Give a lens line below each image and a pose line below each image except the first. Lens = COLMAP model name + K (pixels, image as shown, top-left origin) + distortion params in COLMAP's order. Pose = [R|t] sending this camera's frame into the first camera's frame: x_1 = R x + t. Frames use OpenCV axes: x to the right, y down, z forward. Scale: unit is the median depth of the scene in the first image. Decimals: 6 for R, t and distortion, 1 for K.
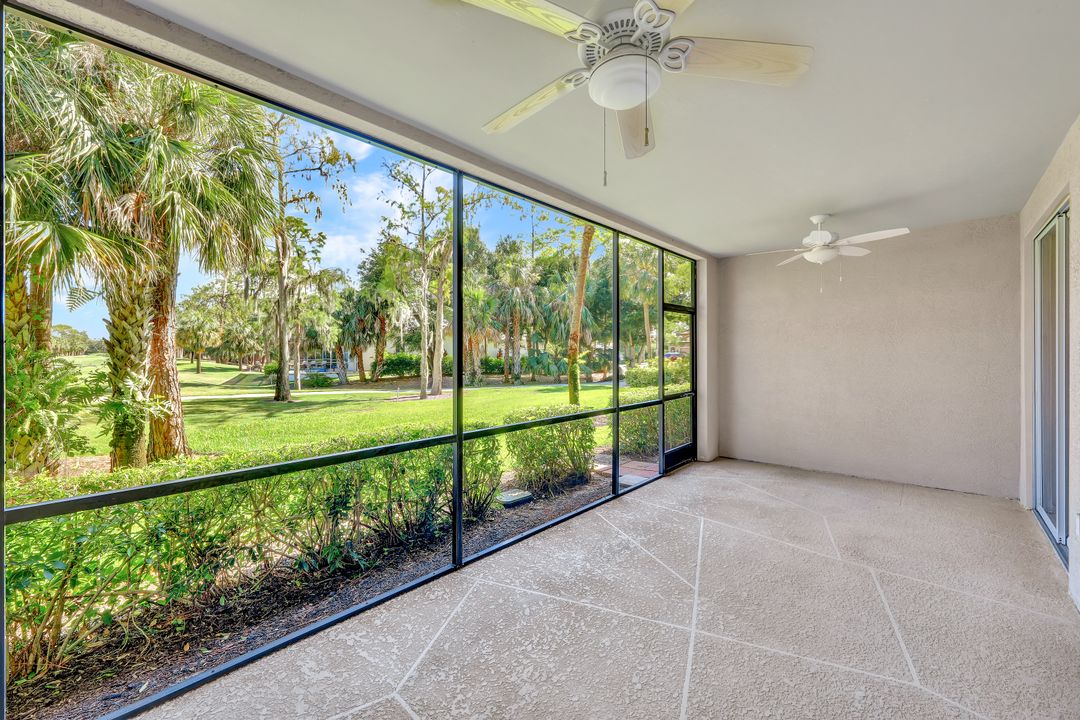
lens RADIAL K [[436.4, 0, 535.5], [0, 436.4, 345.7], [0, 0, 1]] dist [0.001436, -0.000484]
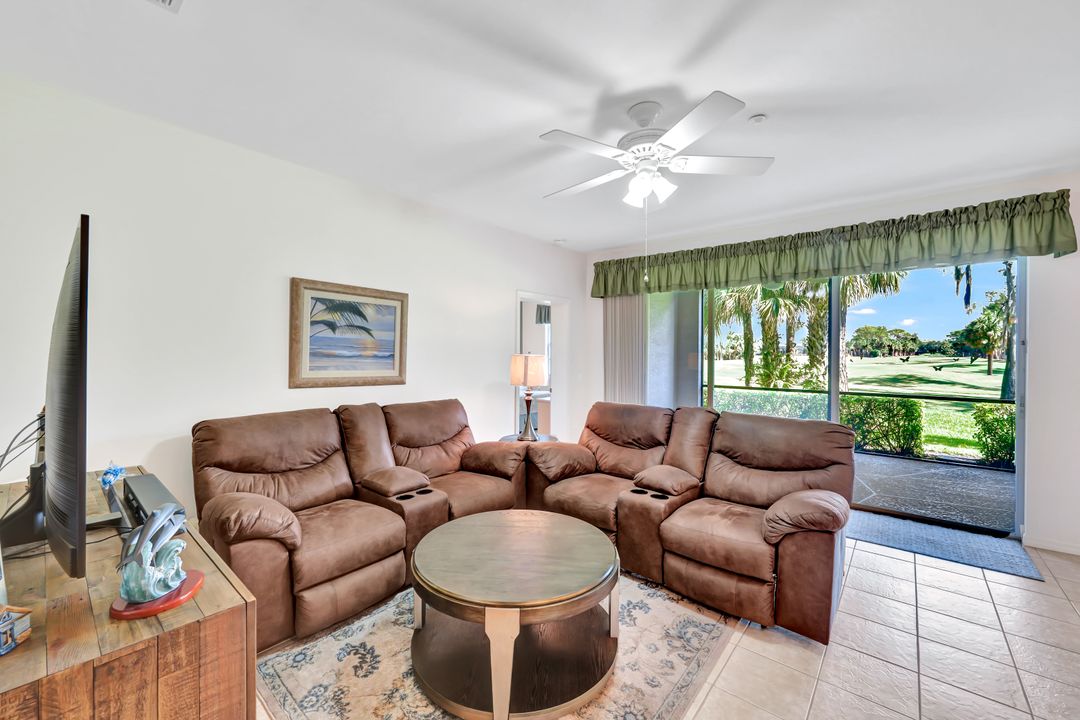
lens RADIAL K [[431.5, 0, 543.5], [0, 431.5, 352.4], [0, 0, 1]] dist [0.000671, -0.000288]
pose [[0.029133, 0.006210, -0.999556, 1.266099], [0.009382, 0.999935, 0.006485, -0.019555], [0.999532, -0.009566, 0.029073, -0.309410]]
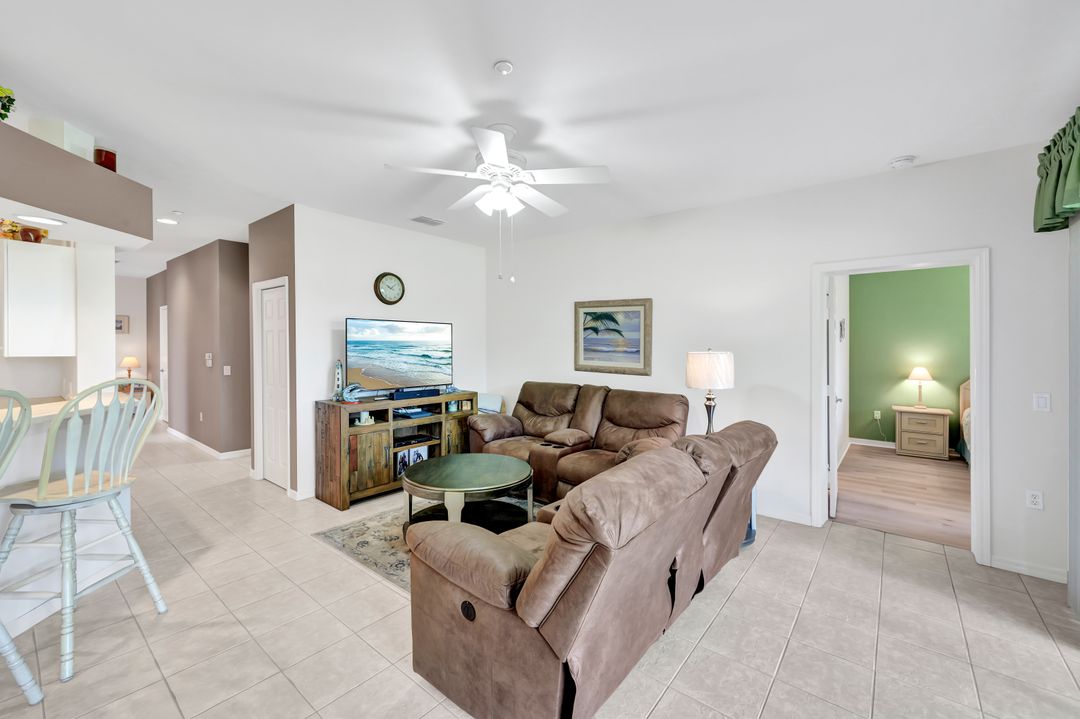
lens RADIAL K [[436.4, 0, 535.5], [0, 436.4, 345.2], [0, 0, 1]] dist [0.001436, -0.000484]
pose [[-0.998870, -0.001877, -0.047483, 0.777988], [-0.001164, 0.999886, -0.015022, -0.010669], [0.047506, -0.014950, -0.998759, 0.352100]]
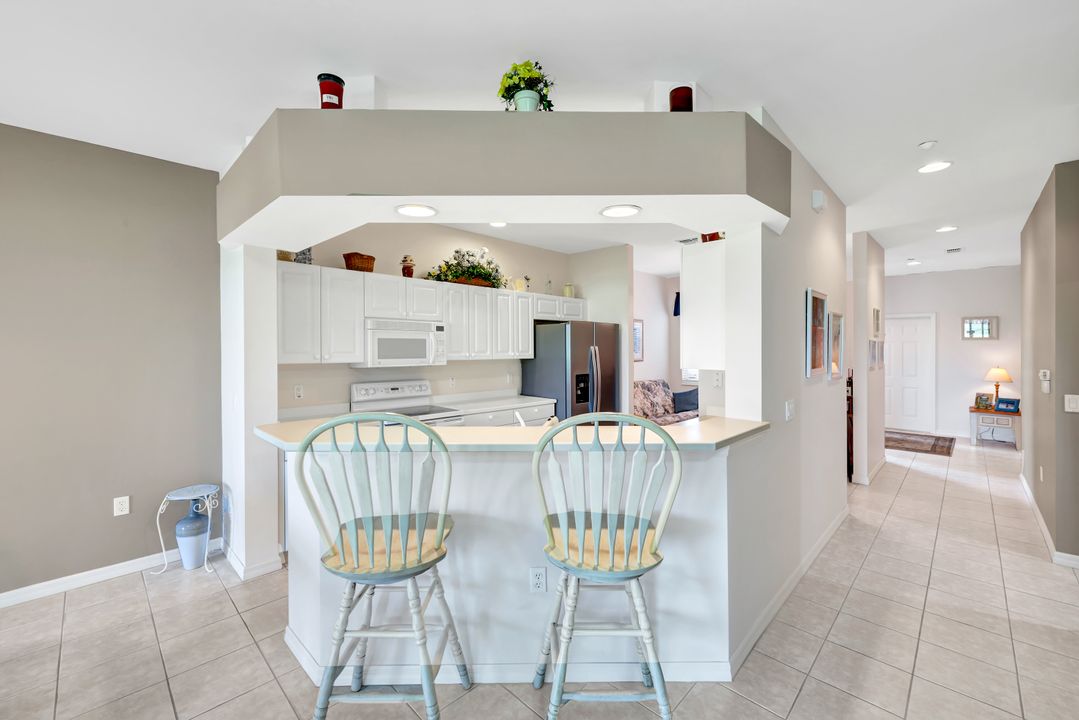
lens RADIAL K [[441.9, 0, 543.9], [0, 441.9, 347.2], [0, 0, 1]] dist [0.005967, 0.000123]
pose [[0.026847, 0.011678, 0.999571, 0.877495], [-0.013440, 0.999846, -0.011320, -0.018849], [-0.999549, -0.013131, 0.027000, -0.087824]]
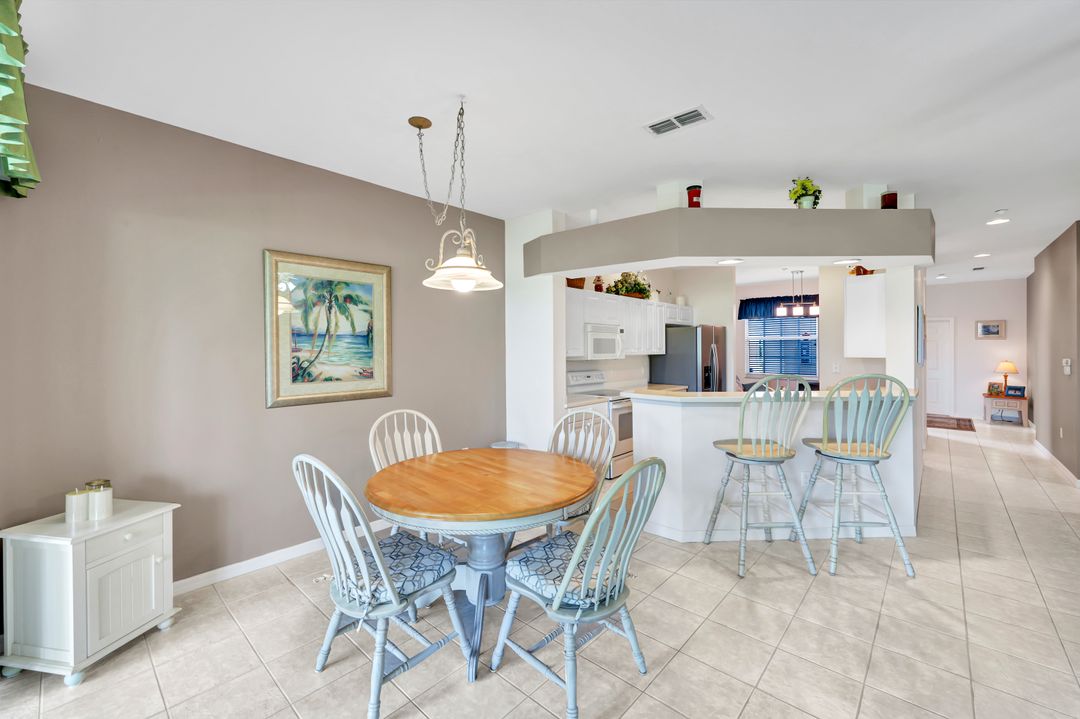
lens RADIAL K [[440.1, 0, 545.5], [0, 440.1, 349.2], [0, 0, 1]] dist [-0.000574, -0.000015]
pose [[-0.002526, 0.004674, 0.999986, 0.605094], [-0.011950, 0.999918, -0.004704, -0.008290], [-0.999925, -0.011961, -0.002470, 0.324498]]
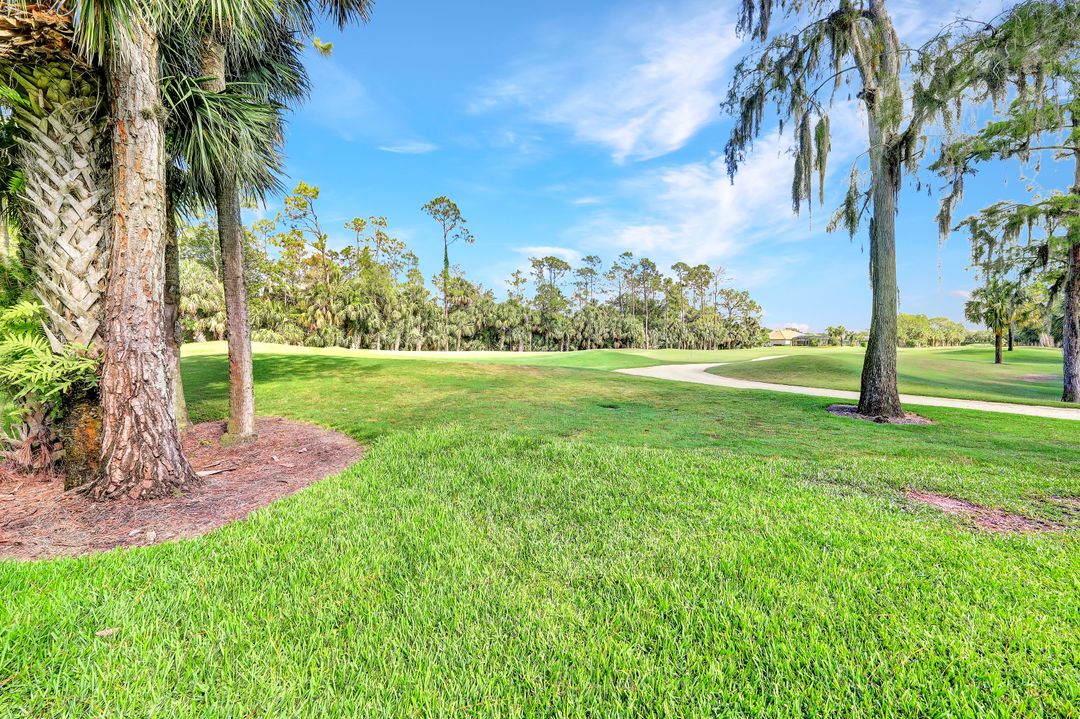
lens RADIAL K [[436.4, 0, 535.5], [0, 436.4, 345.2], [0, 0, 1]] dist [0.001436, -0.000484]
pose [[-0.034435, 0.007771, -0.999377, -0.512510], [0.013400, 0.999883, 0.007314, 0.184730], [0.999317, -0.013140, -0.034535, 2.418236]]
